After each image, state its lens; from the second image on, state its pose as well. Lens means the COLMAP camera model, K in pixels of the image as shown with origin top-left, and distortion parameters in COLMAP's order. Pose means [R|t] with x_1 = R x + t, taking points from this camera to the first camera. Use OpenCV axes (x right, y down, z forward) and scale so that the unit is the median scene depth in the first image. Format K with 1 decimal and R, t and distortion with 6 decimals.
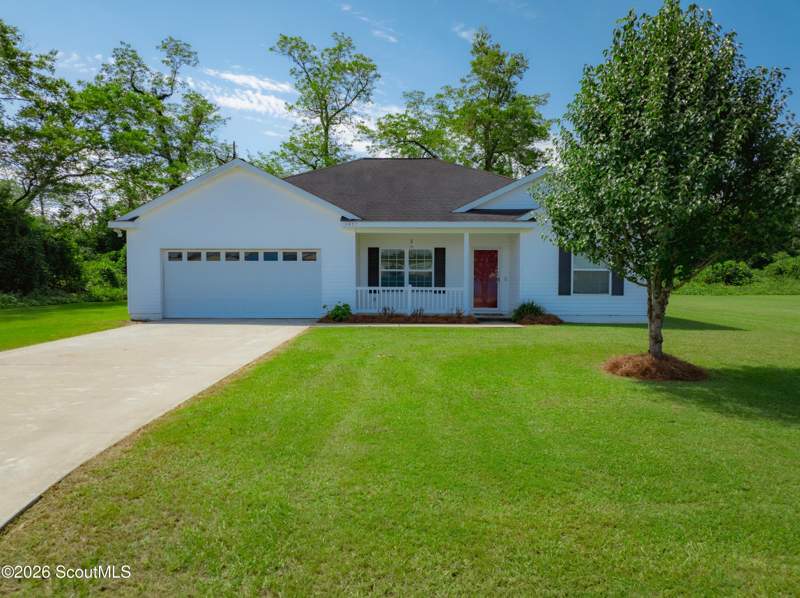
lens RADIAL K [[561.1, 0, 400.0], [0, 561.1, 299.0], [0, 0, 1]] dist [-0.060451, 0.039658]
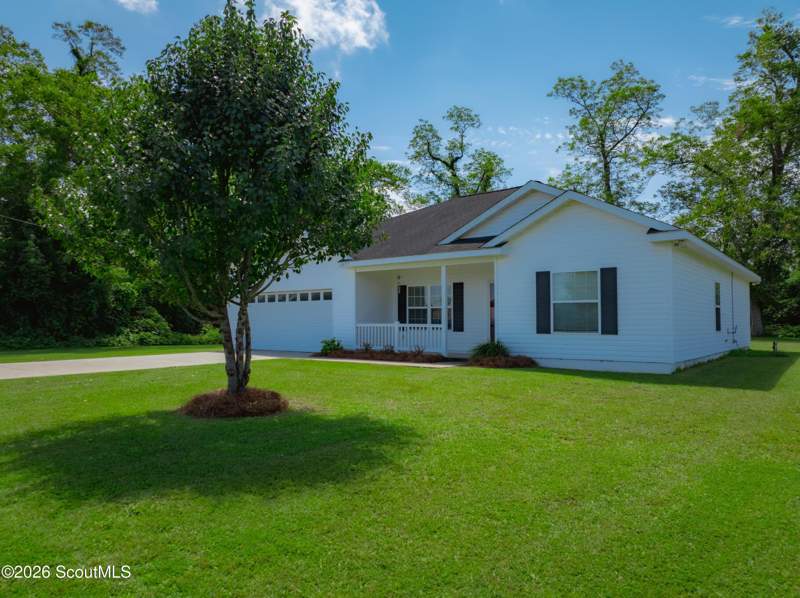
lens RADIAL K [[557.9, 0, 400.0], [0, 557.9, 299.0], [0, 0, 1]] dist [-0.026556, -0.001899]
pose [[0.792804, -0.027476, -0.608858, 0.195353], [-0.021978, 0.997045, -0.073612, 0.002338], [0.609081, 0.071741, 0.789857, 0.071756]]
